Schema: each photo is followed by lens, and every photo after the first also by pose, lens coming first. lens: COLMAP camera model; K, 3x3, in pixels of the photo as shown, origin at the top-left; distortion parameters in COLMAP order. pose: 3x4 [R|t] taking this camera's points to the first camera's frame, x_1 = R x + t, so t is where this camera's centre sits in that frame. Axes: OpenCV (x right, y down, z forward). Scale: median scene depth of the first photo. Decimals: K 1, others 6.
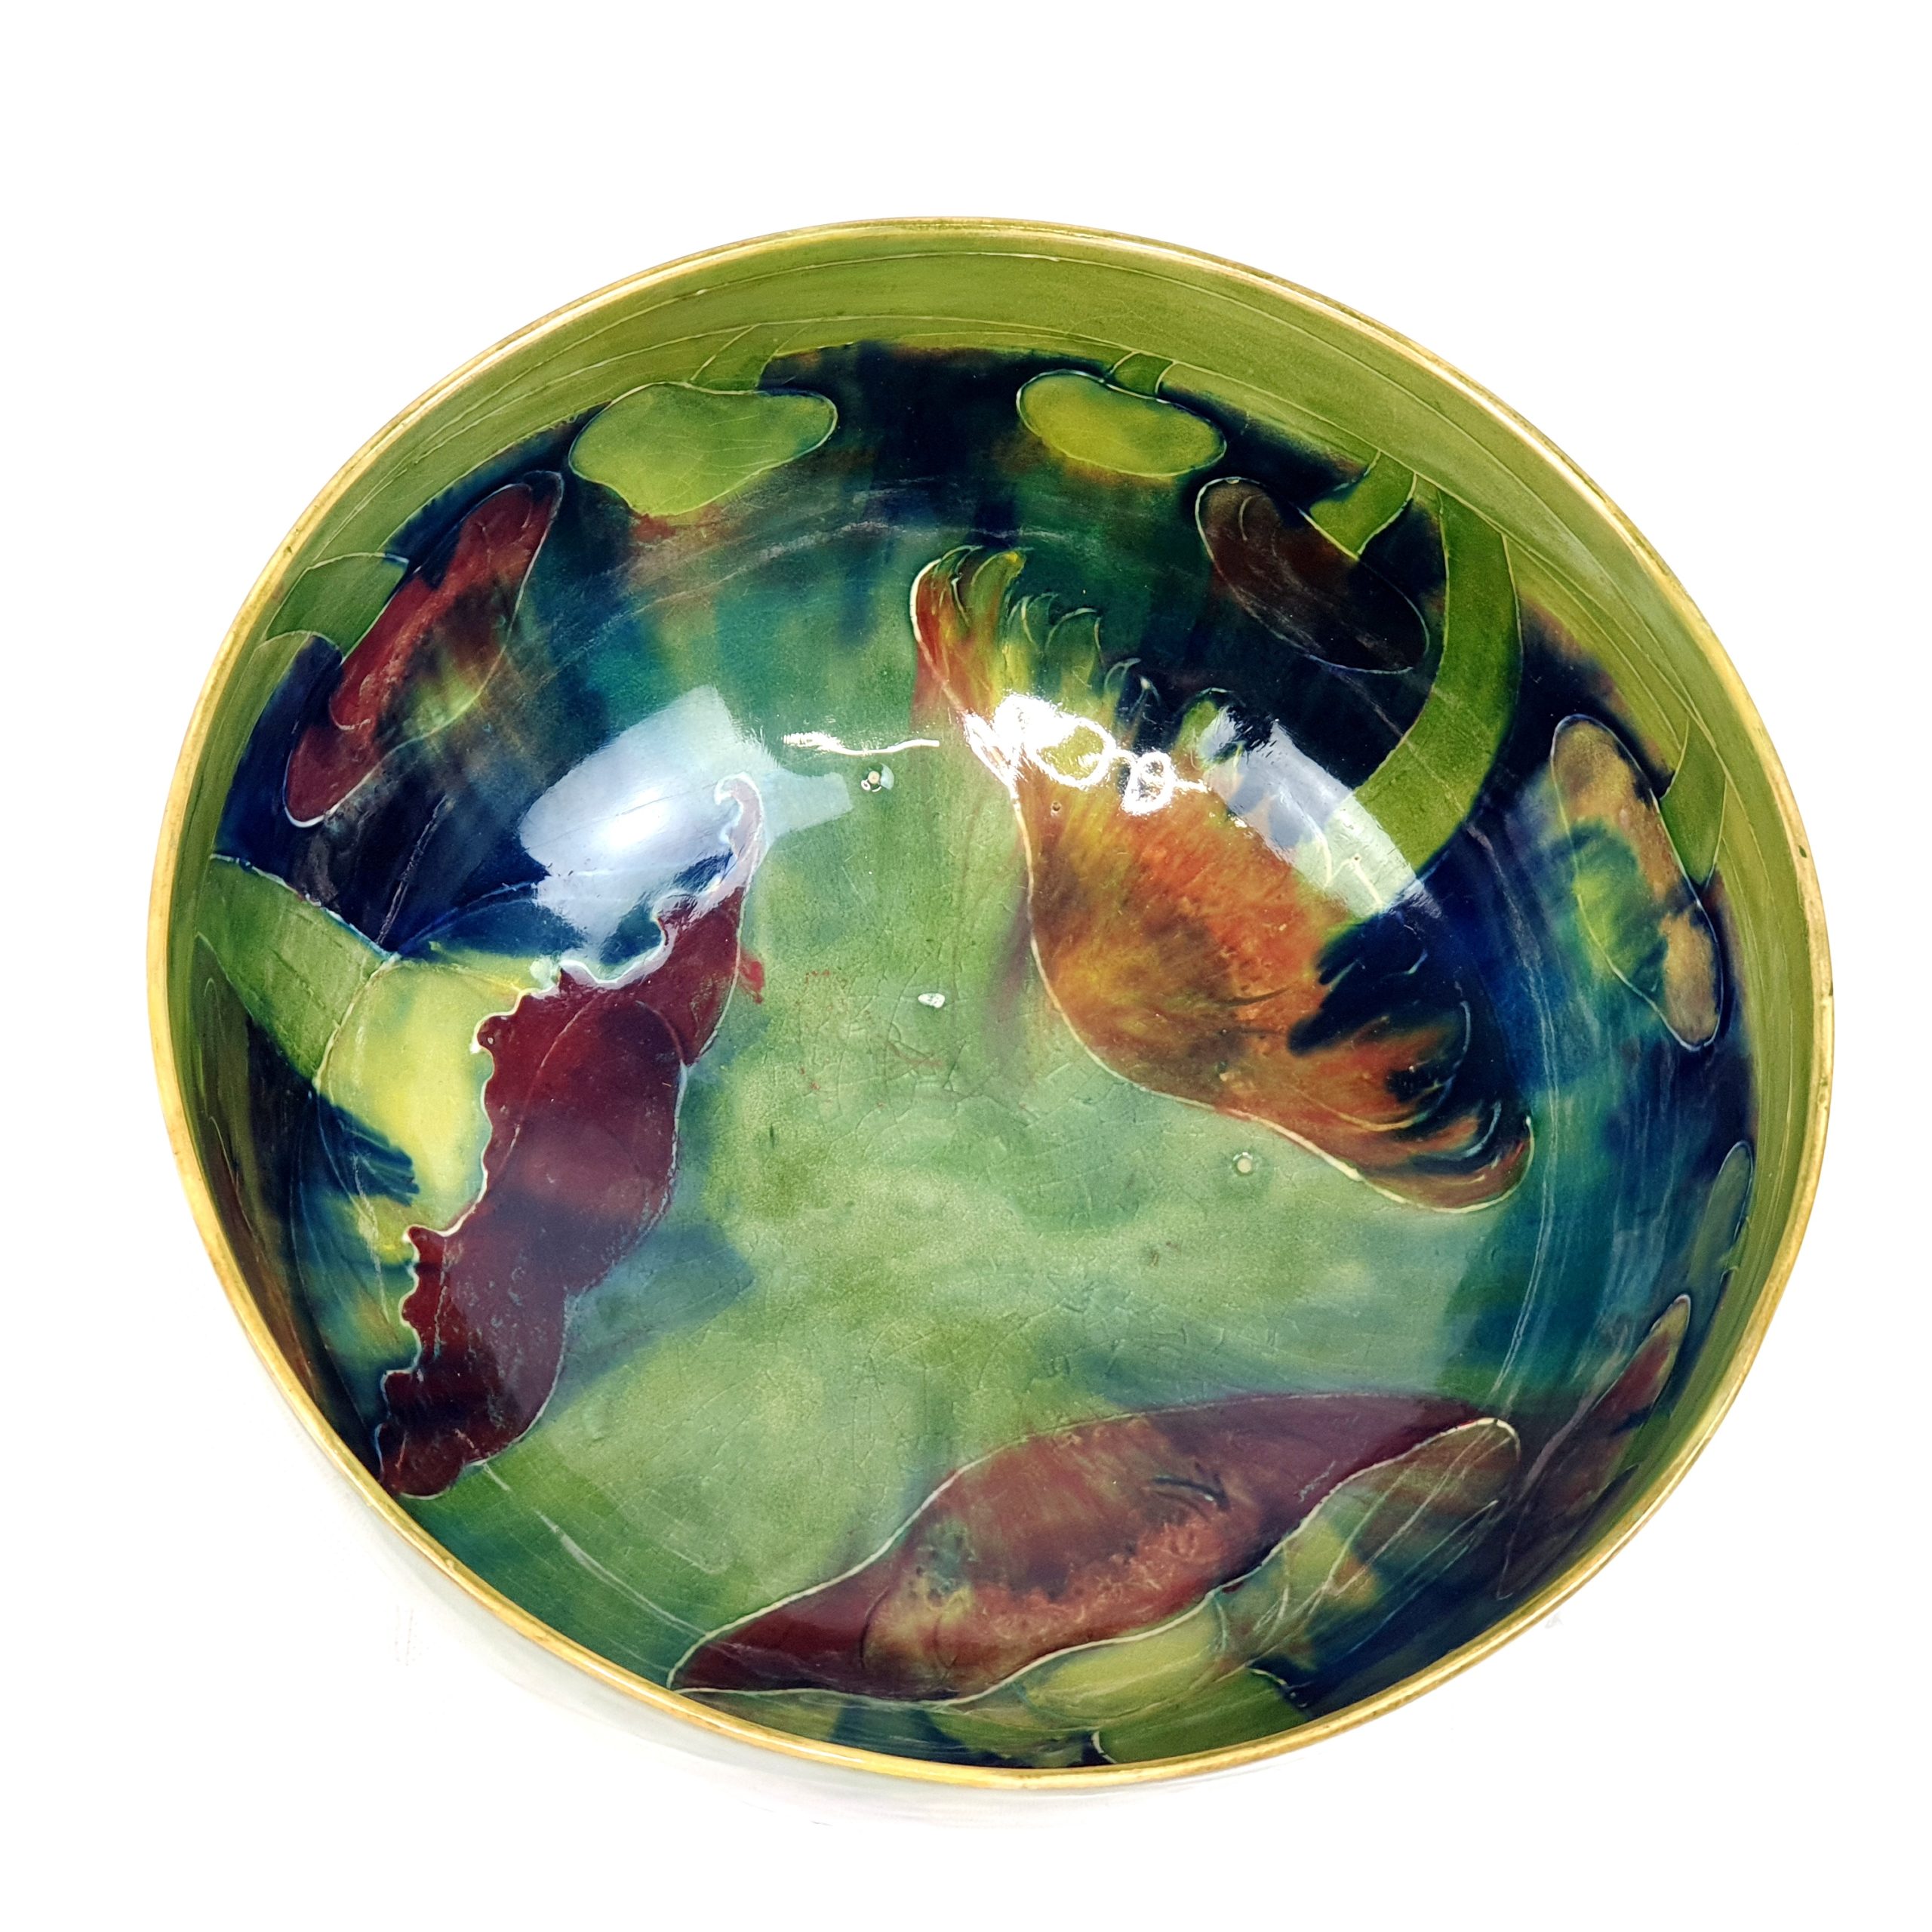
lens RADIAL K [[3763.0, 0, 966.0], [0, 3763.0, 966.0], [0, 0, 1]] dist [-0.391950, 12.525133]
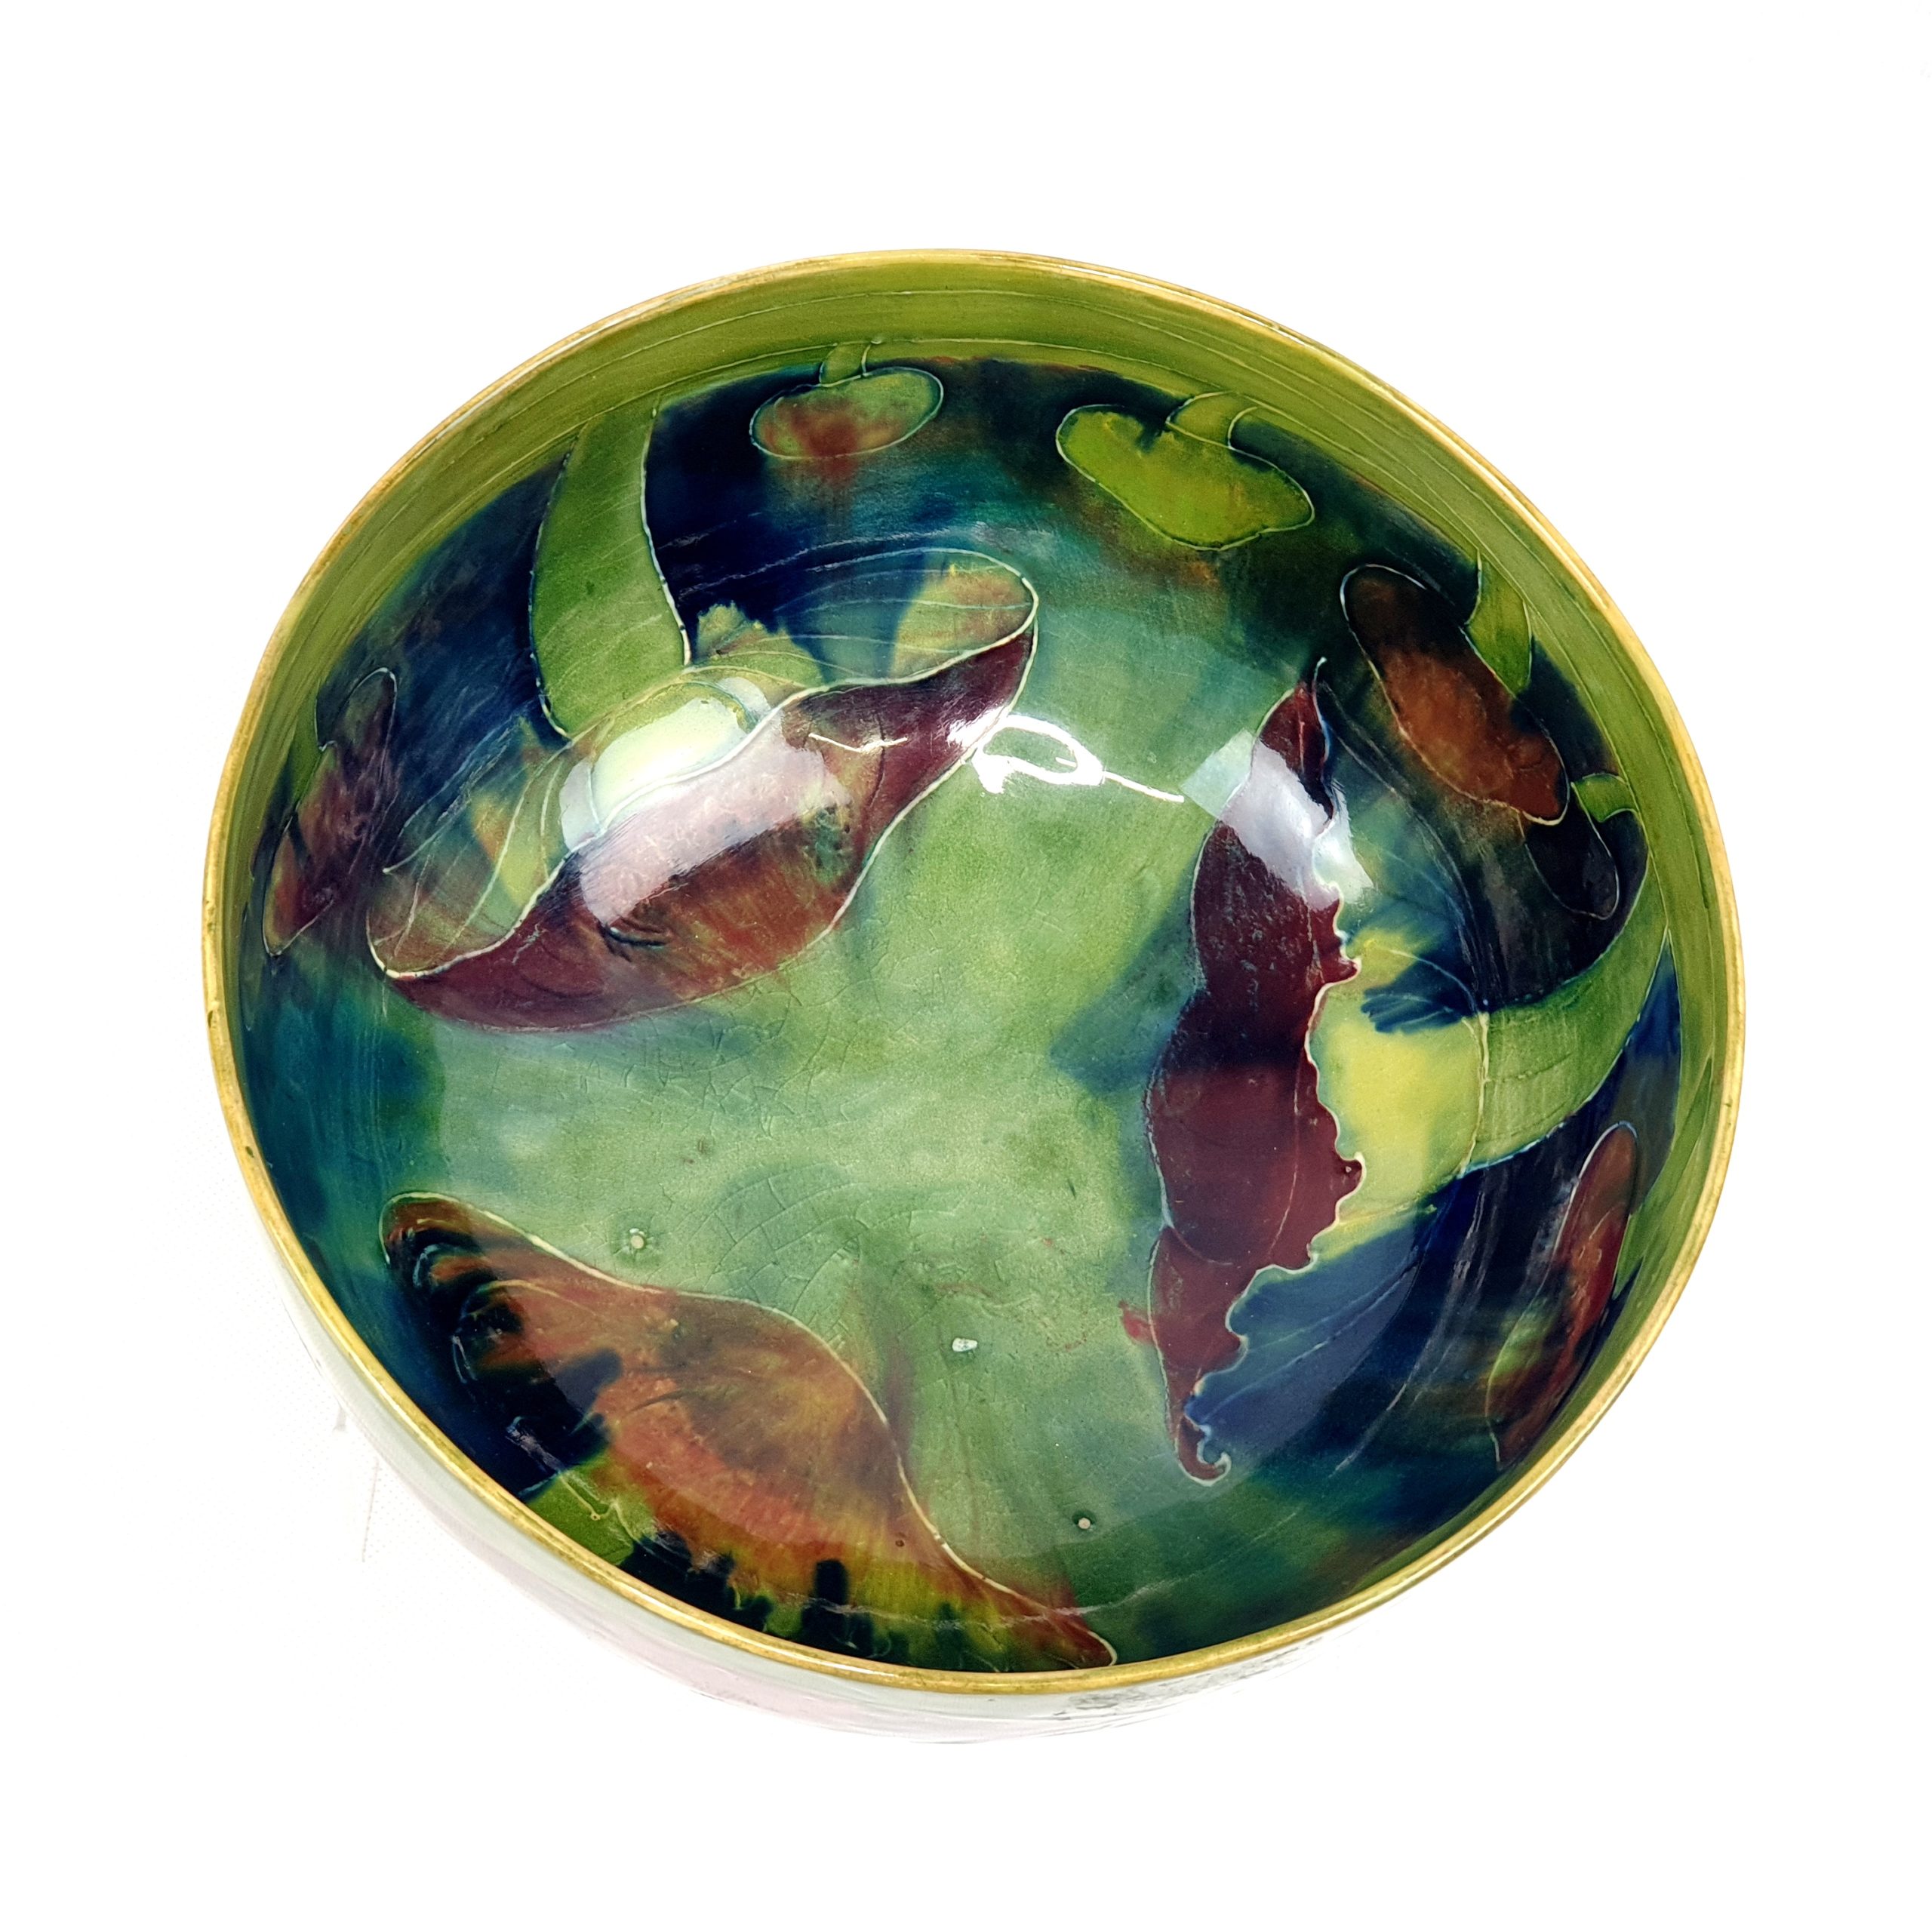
lens RADIAL K [[3763.0, 0, 966.0], [0, 3763.0, 966.0], [0, 0, 1]] dist [-0.391950, 12.525133]
pose [[-0.944403, 0.126273, -0.303577, 0.300170], [-0.310563, -0.645755, 0.697533, -0.664853], [-0.107956, 0.753031, 0.649068, 0.260851]]
